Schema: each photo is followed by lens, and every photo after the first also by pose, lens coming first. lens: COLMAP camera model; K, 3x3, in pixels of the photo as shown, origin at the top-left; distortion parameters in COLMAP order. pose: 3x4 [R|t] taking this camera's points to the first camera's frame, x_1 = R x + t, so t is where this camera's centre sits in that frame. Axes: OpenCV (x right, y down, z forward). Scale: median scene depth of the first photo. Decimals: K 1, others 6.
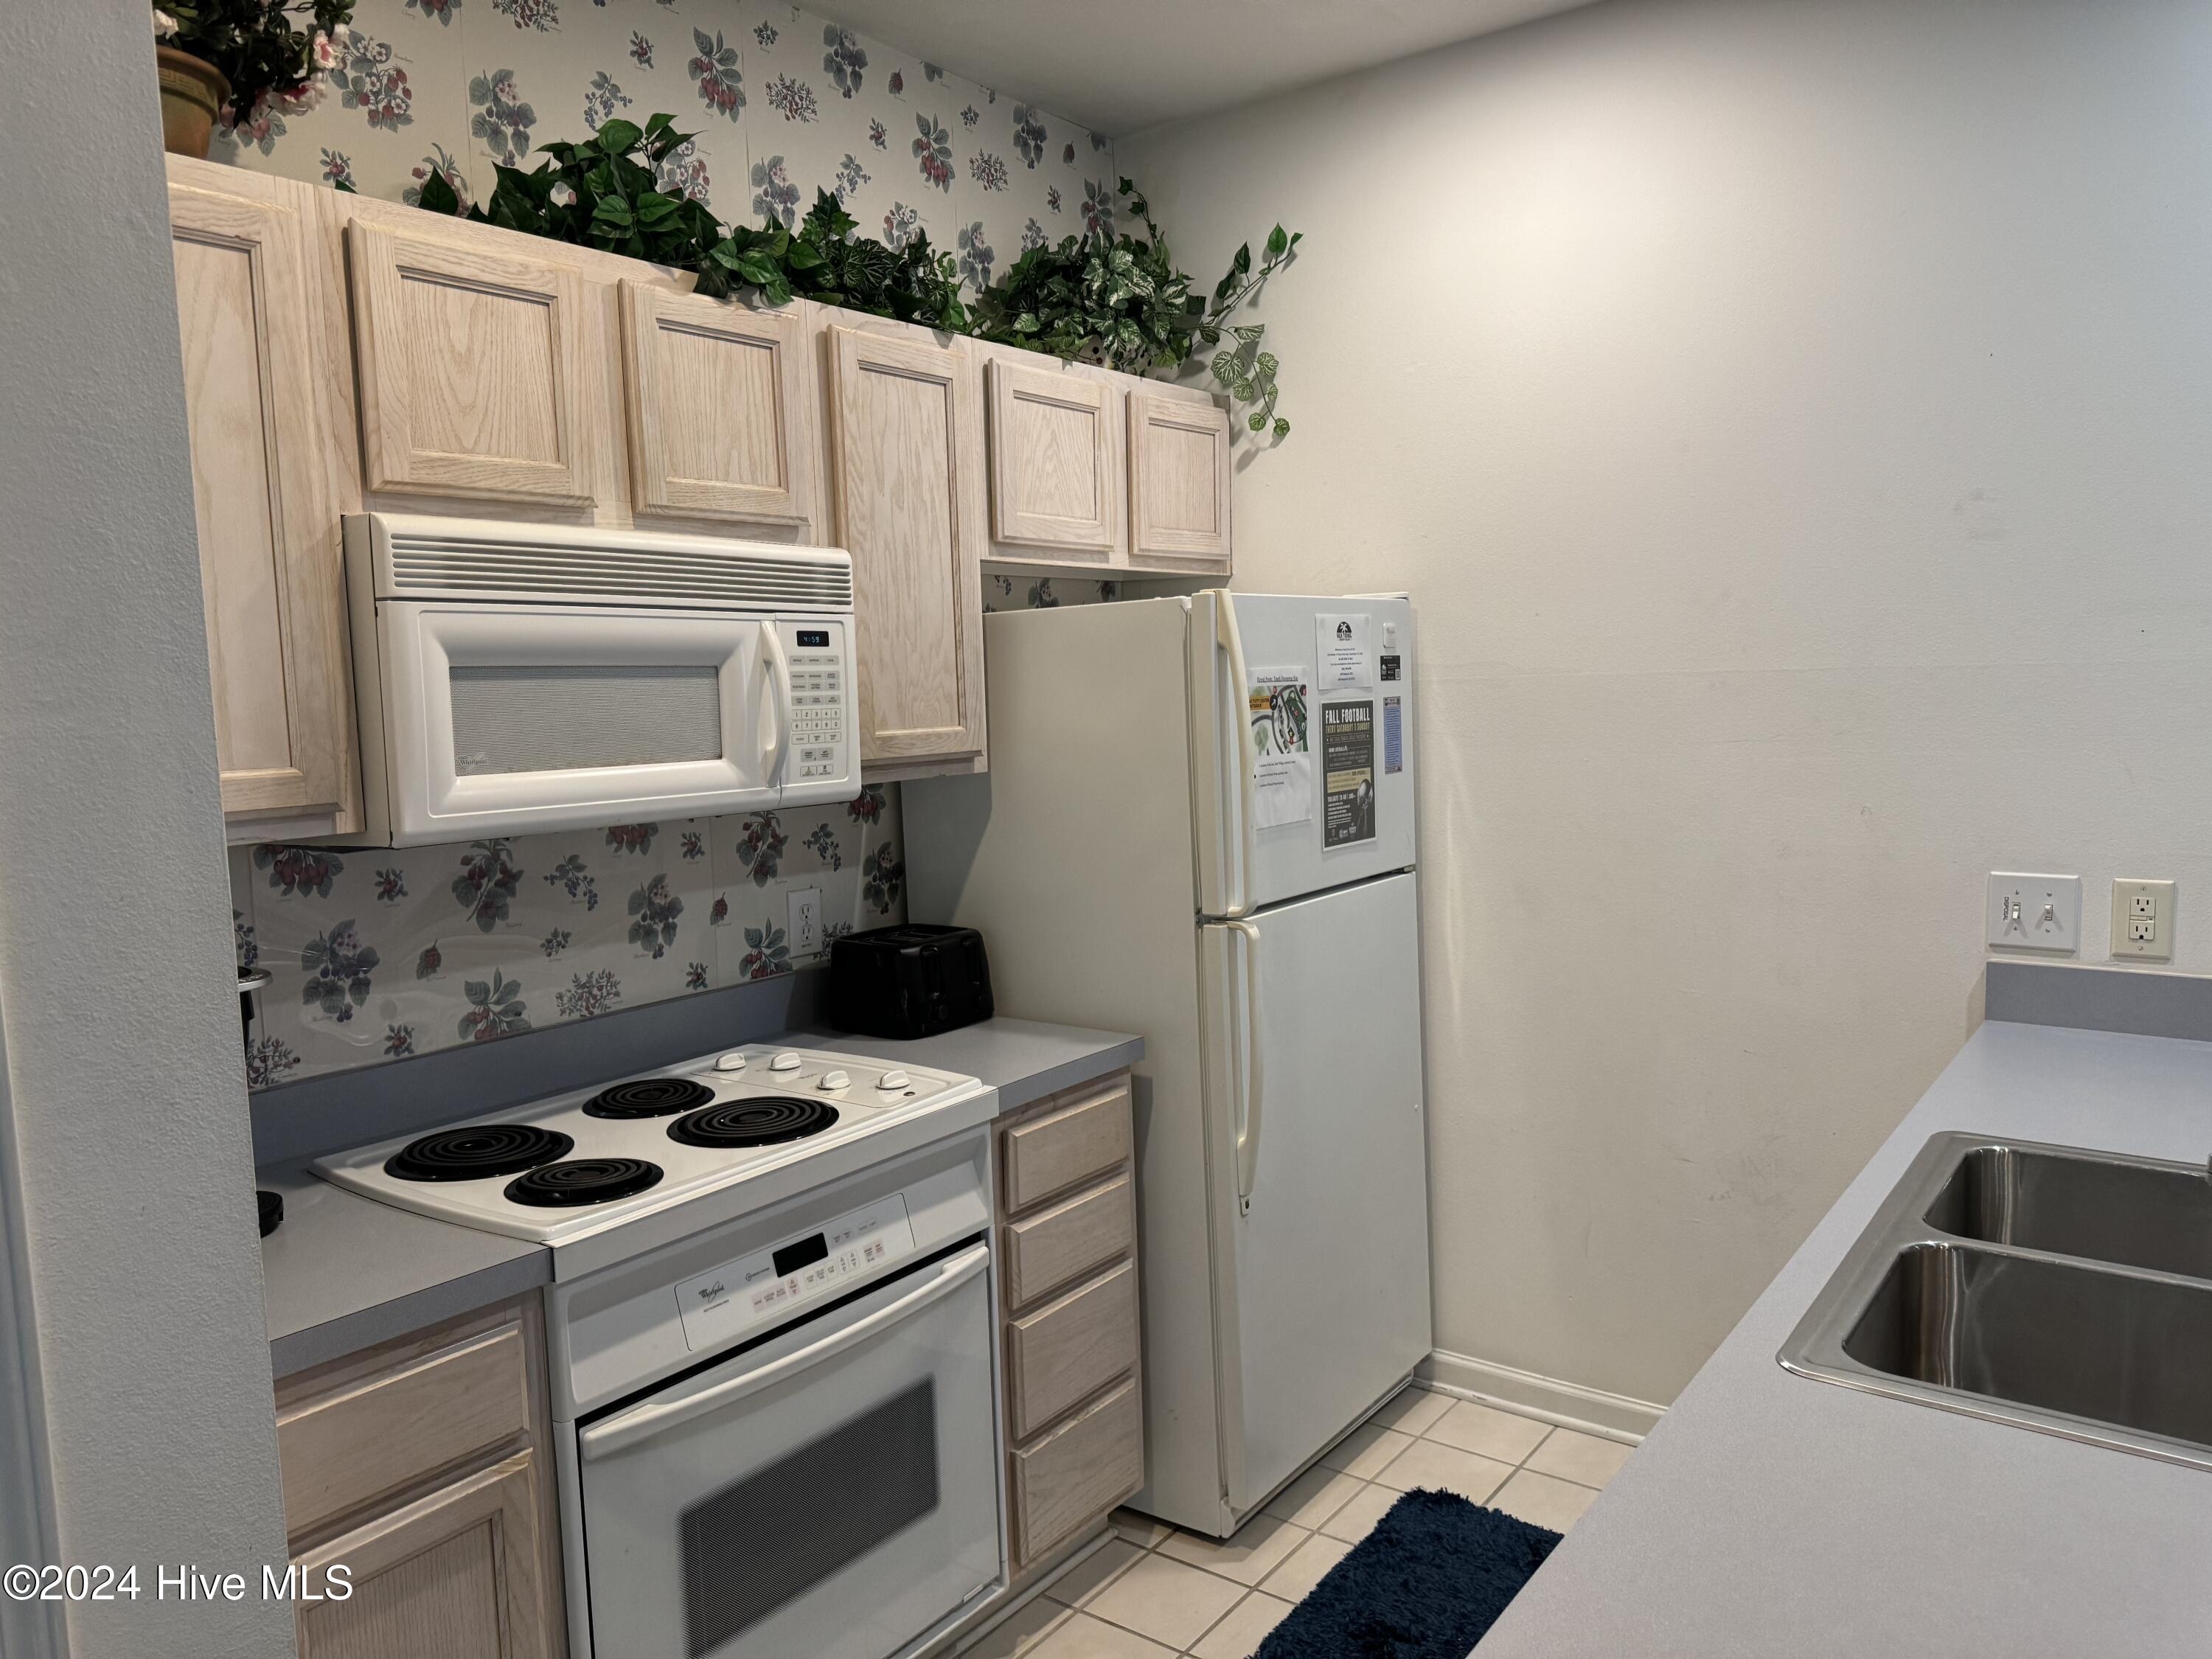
lens RADIAL K [[1554.0, 0, 1108.0], [0, 1554.0, 838.2], [0, 0, 1]] dist [0.121662, -0.234900]
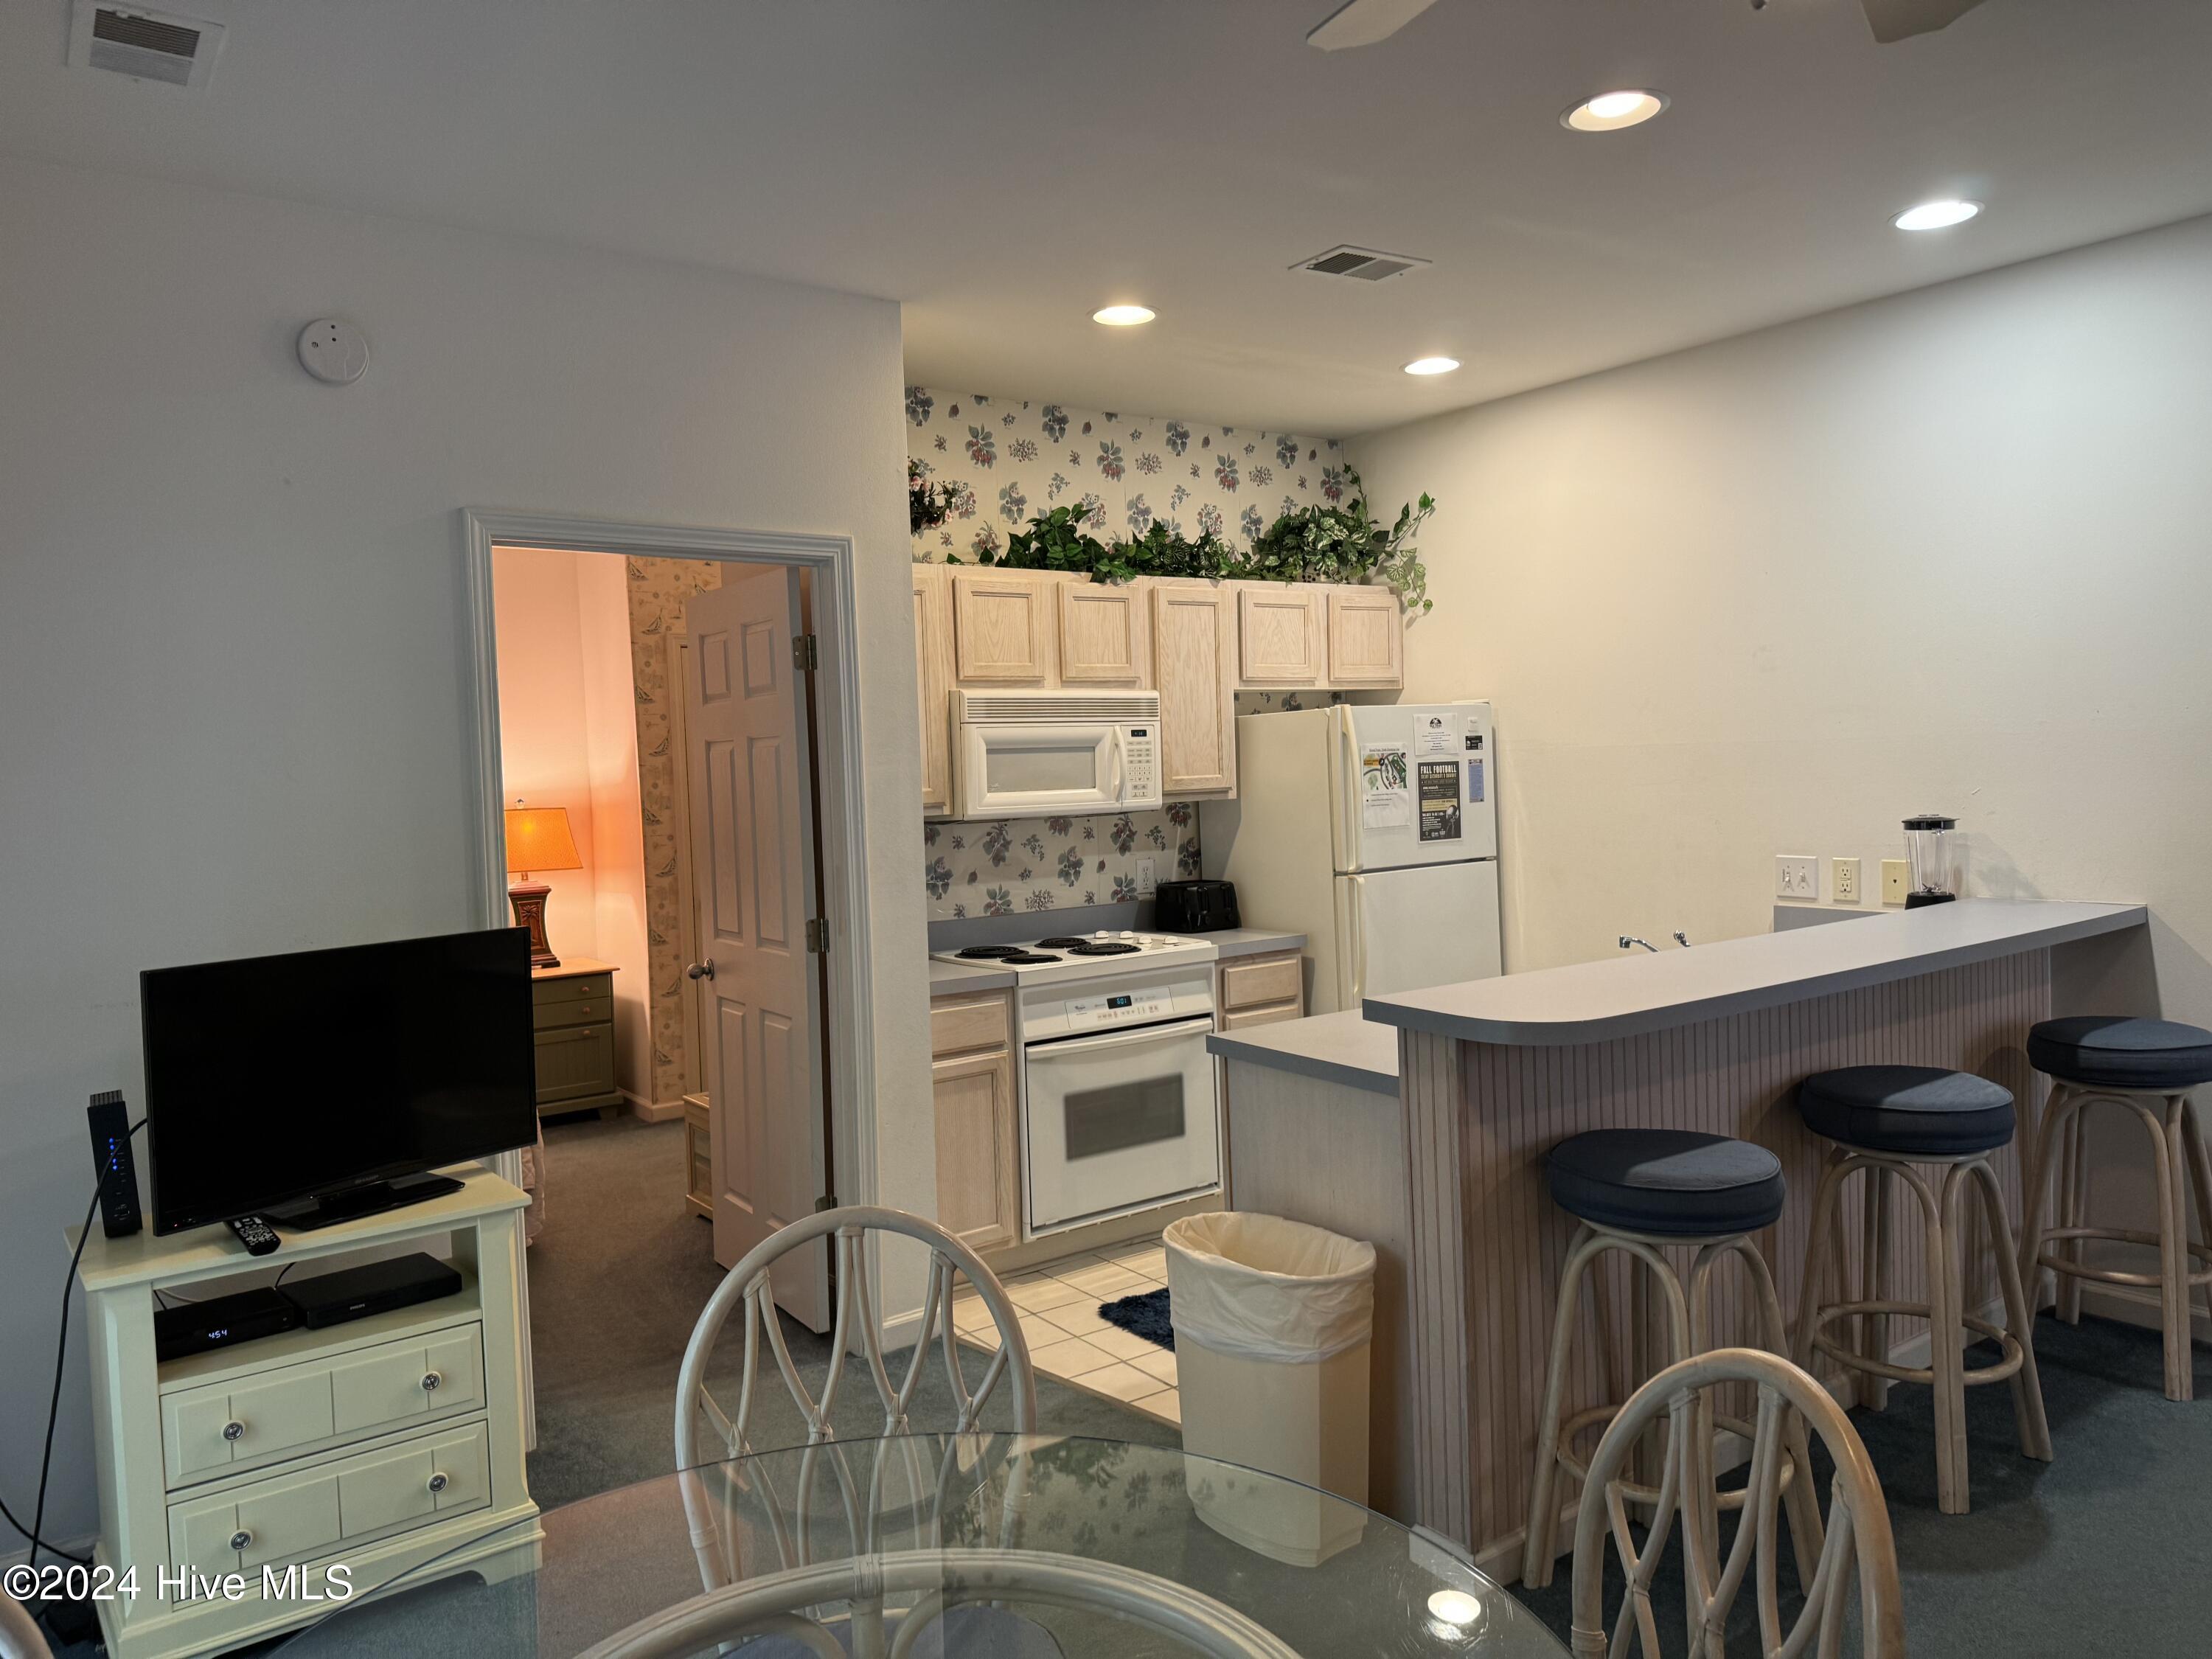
lens RADIAL K [[1497.6, 0, 1084.9], [0, 1497.6, 826.6], [0, 0, 1]] dist [0.134691, -0.292462]
pose [[0.951088, 0.010622, -0.308739, 0.339449], [-0.025307, 0.998729, -0.043597, 0.082956], [0.307883, 0.049278, 0.950147, -0.876286]]
